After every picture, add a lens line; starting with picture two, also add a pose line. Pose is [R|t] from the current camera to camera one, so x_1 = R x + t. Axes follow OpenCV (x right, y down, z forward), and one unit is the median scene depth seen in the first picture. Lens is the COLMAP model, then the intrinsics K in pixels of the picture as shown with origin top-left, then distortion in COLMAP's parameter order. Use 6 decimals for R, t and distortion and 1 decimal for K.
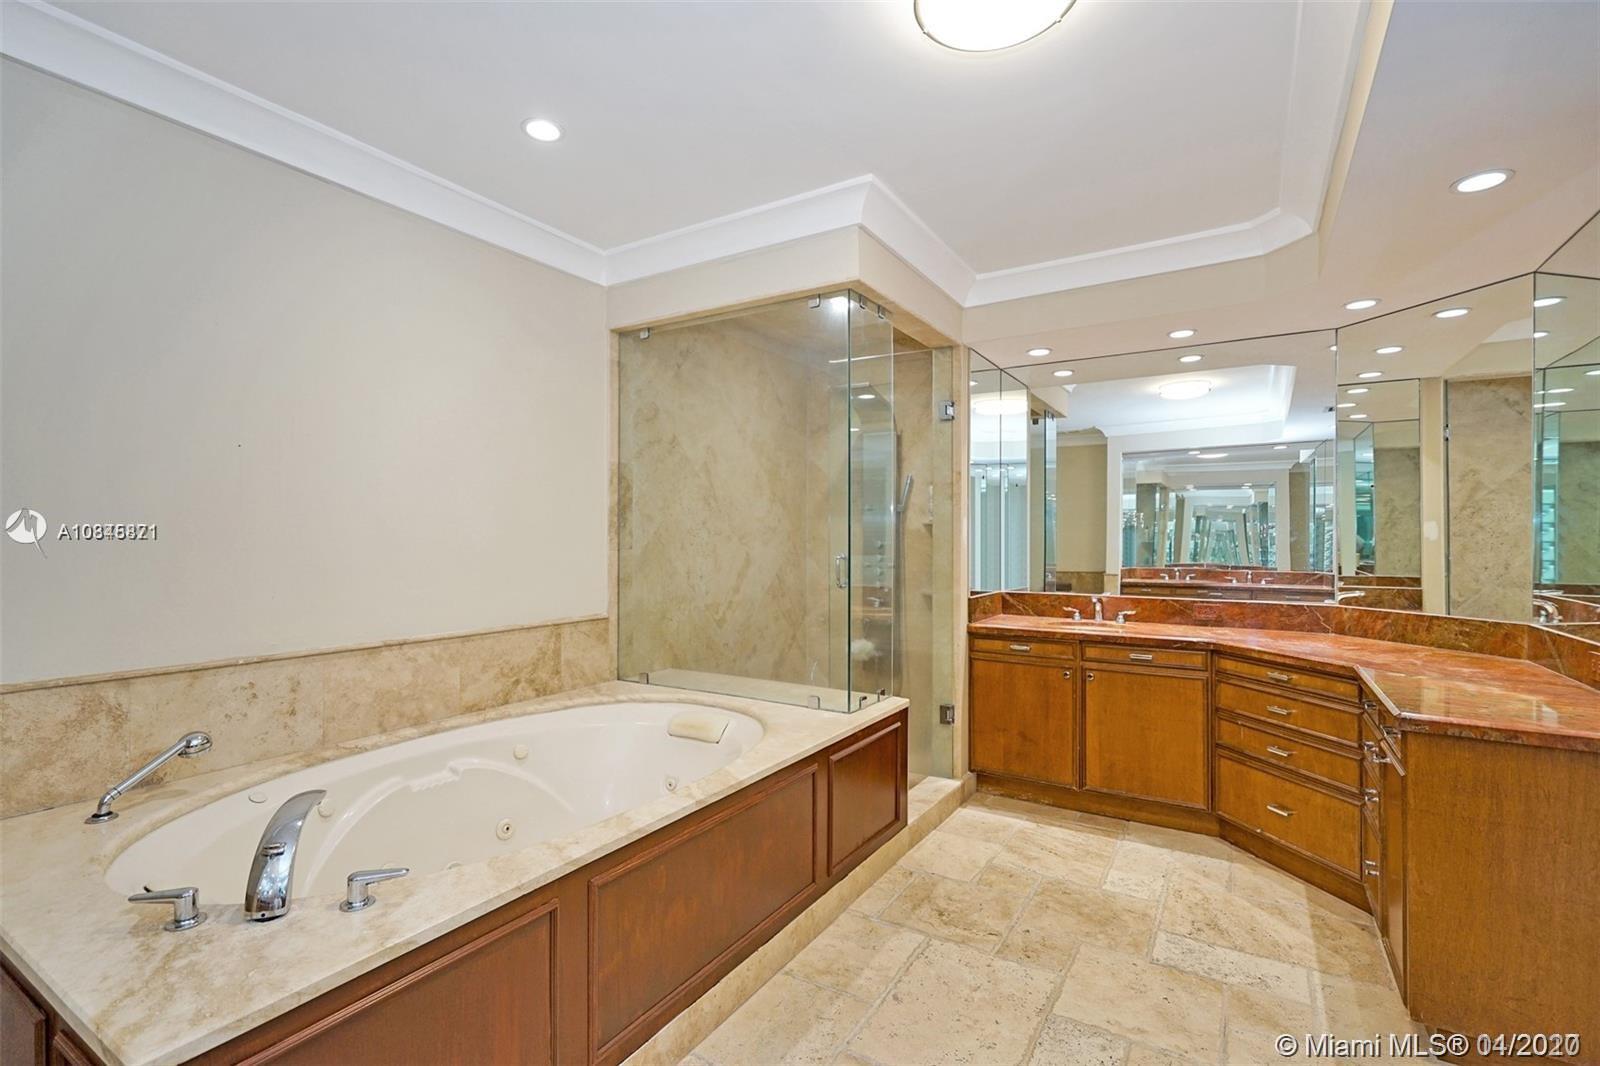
lens RADIAL K [[735.5, 0, 797.5], [0, 735.5, 538.2], [0, 0, 1]] dist [0.000442, 0.001058]
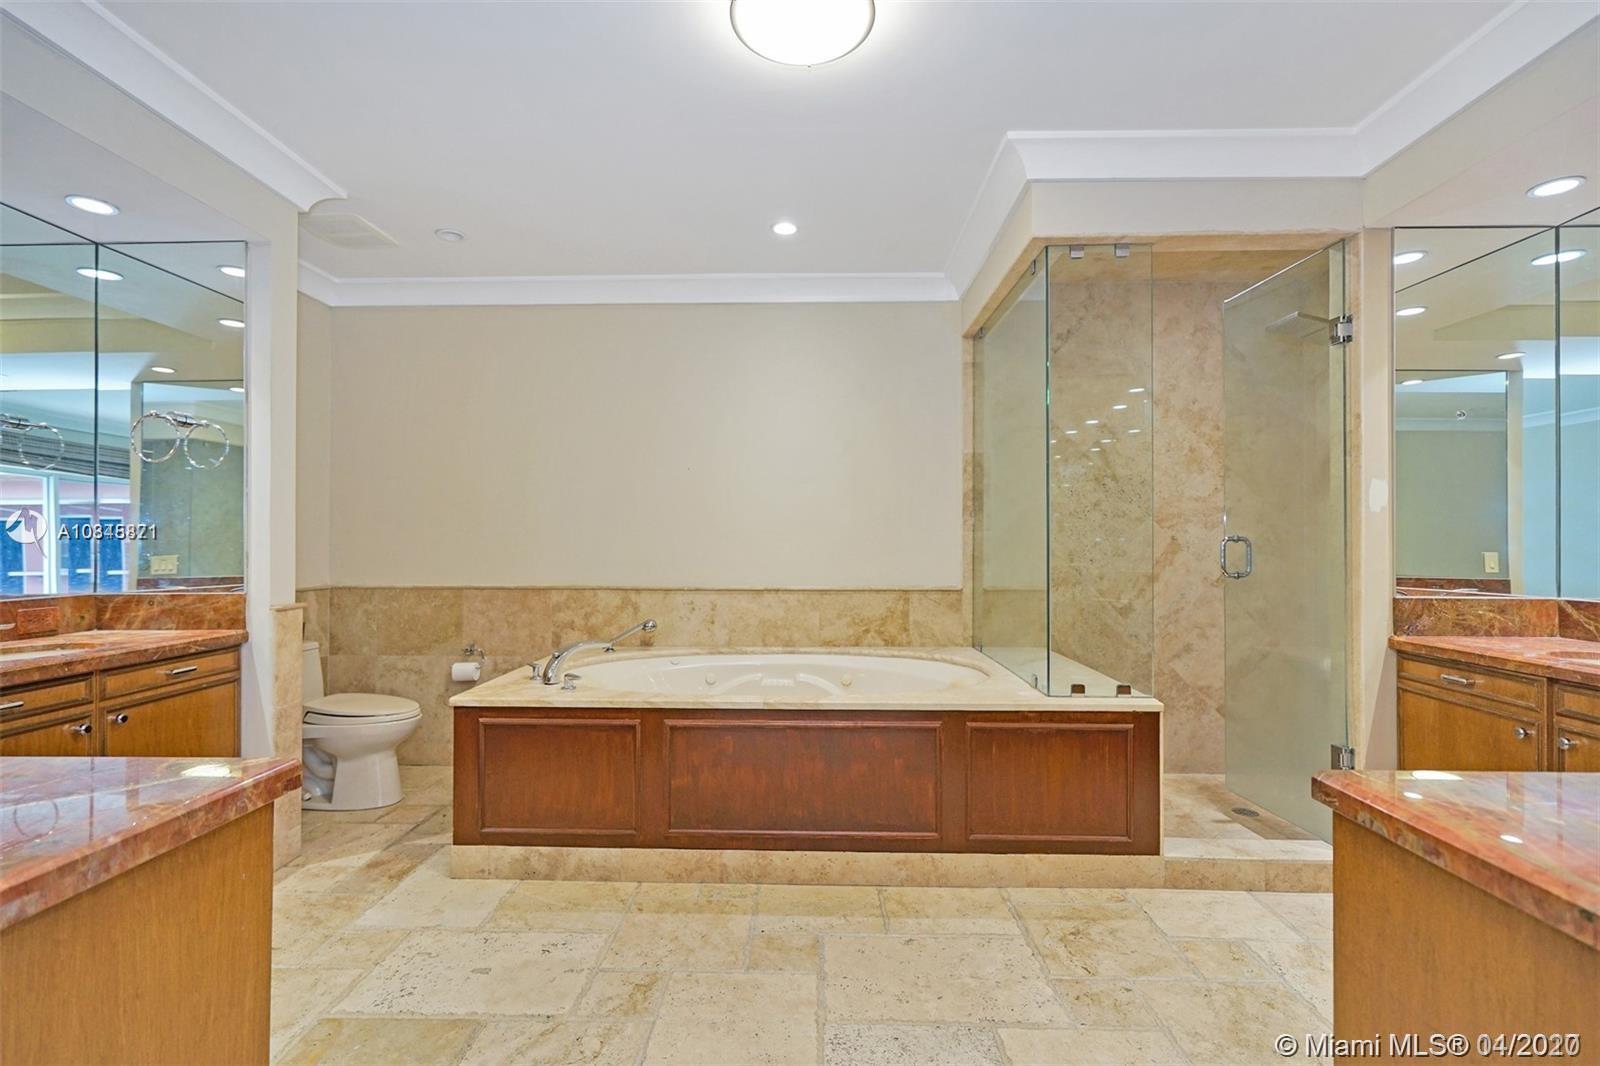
lens RADIAL K [[735.5, 0, 793.4], [0, 735.5, 539.1], [0, 0, 1]] dist [0.000442, 0.001058]
pose [[0.503974, -0.003800, -0.863710, 0.753561], [-0.002399, 0.999980, -0.005800, 0.045533], [0.863715, 0.004995, 0.503955, 0.256233]]
